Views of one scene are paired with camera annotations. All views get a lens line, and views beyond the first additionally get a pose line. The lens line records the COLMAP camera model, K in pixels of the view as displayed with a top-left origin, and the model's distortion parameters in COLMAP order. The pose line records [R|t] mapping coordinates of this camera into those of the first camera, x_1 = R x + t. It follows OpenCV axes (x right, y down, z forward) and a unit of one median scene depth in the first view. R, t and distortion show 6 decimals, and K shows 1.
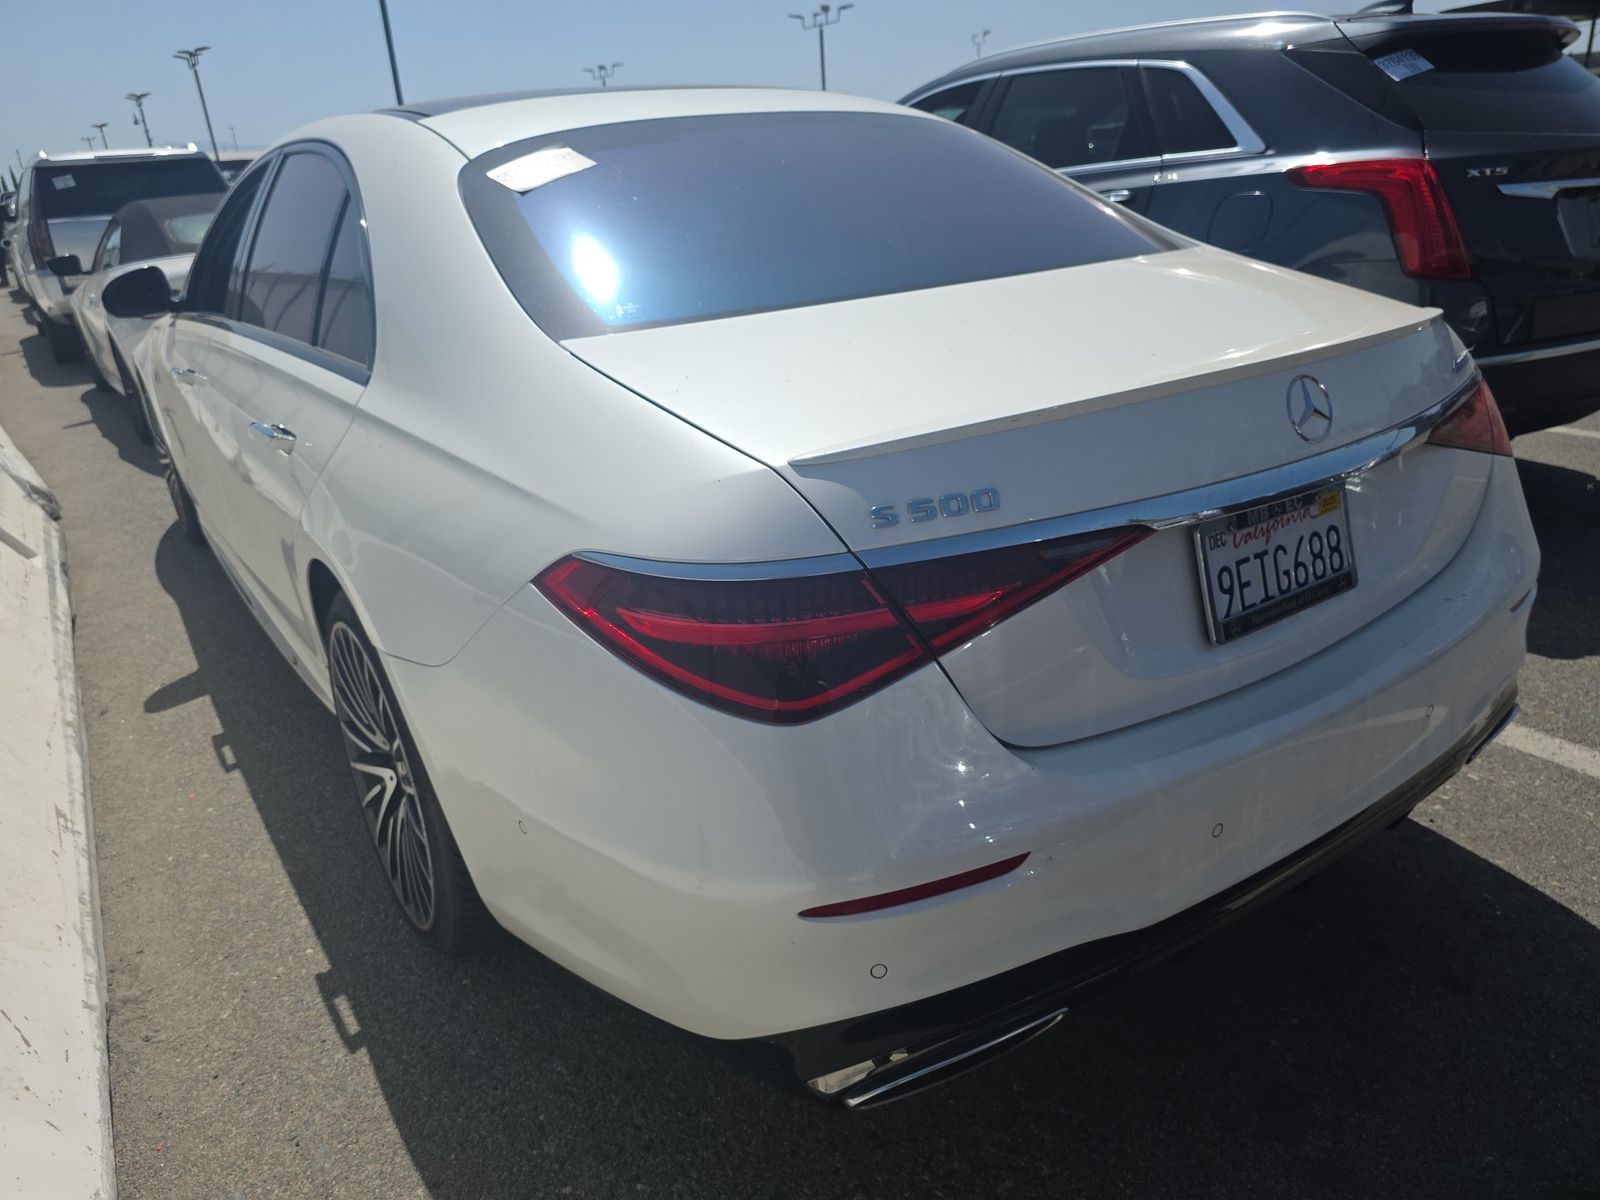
lens RADIAL K [[1068.5, 0, 800.0], [0, 1068.5, 600.0], [0, 0, 1]] dist [0.032116, -0.032390]
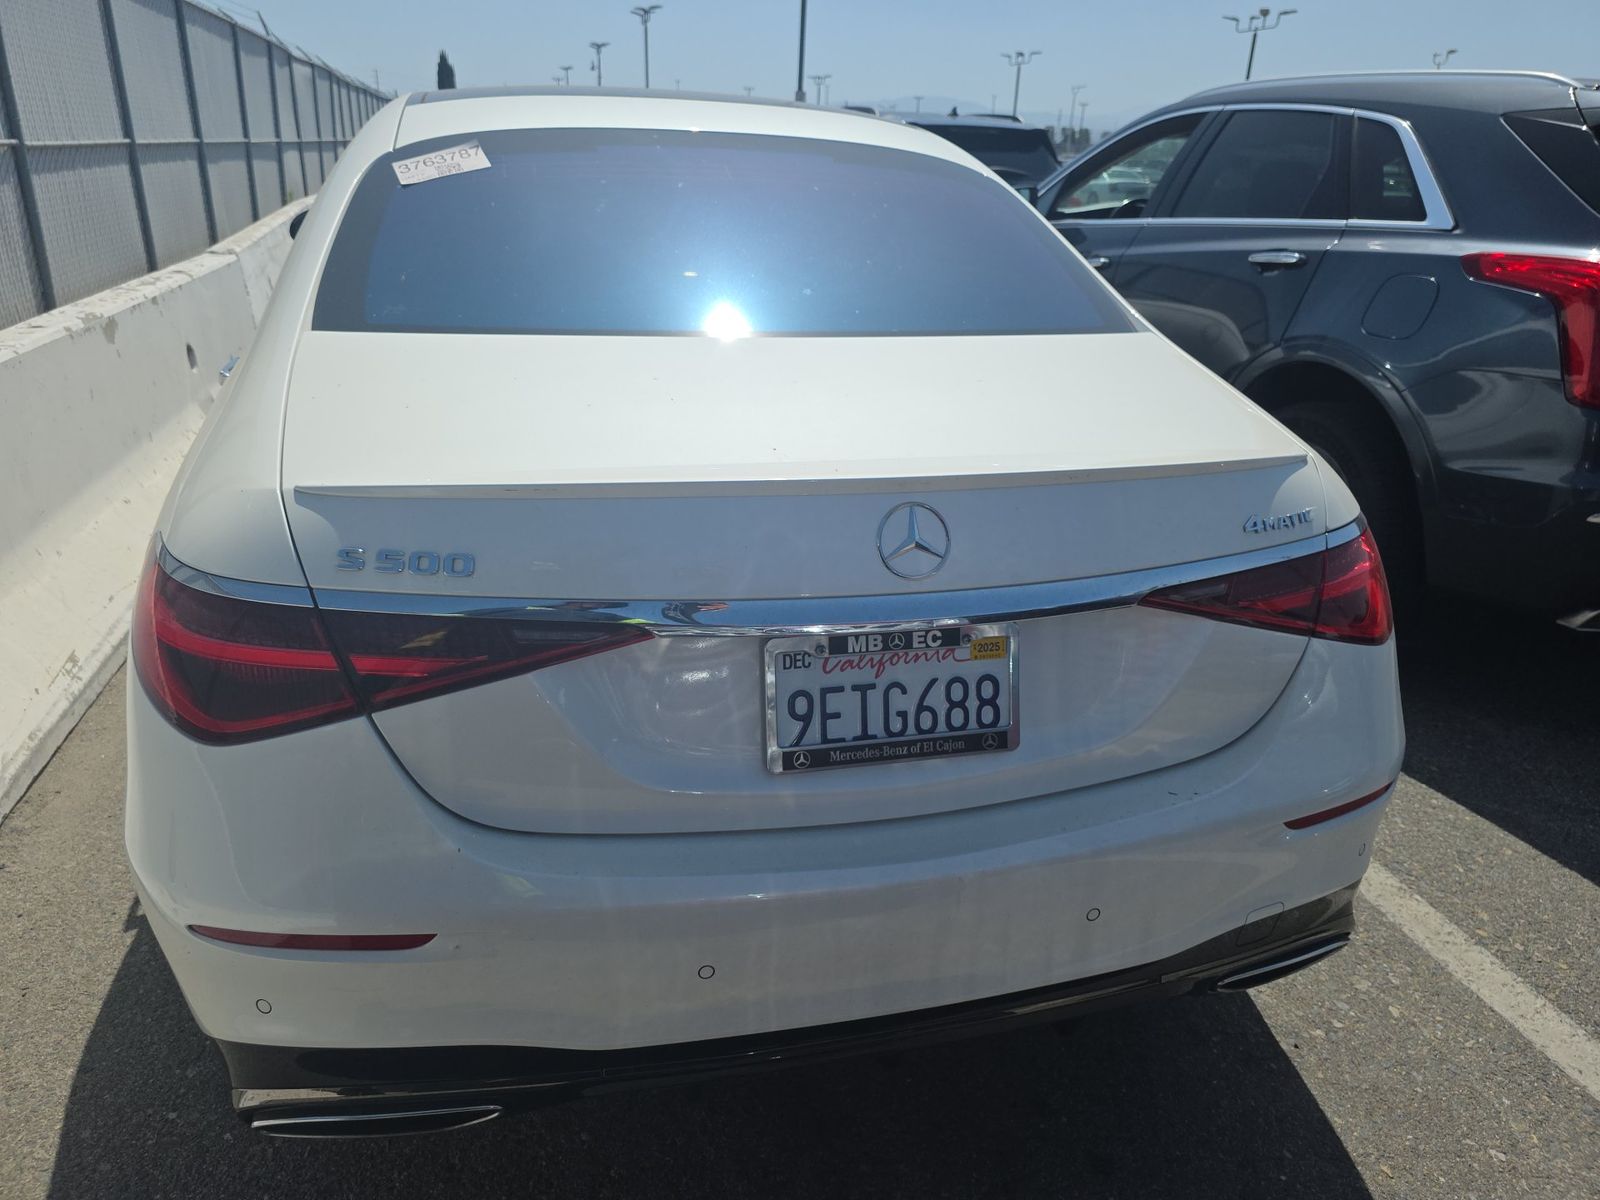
lens RADIAL K [[1035.9, 0, 800.0], [0, 1035.9, 600.0], [0, 0, 1]] dist [0.131367, -0.121396]
pose [[0.942402, 0.218428, -0.253312, 0.569933], [-0.215859, 0.975675, 0.038249, -0.132854], [0.255505, 0.018634, 0.966628, 0.136026]]
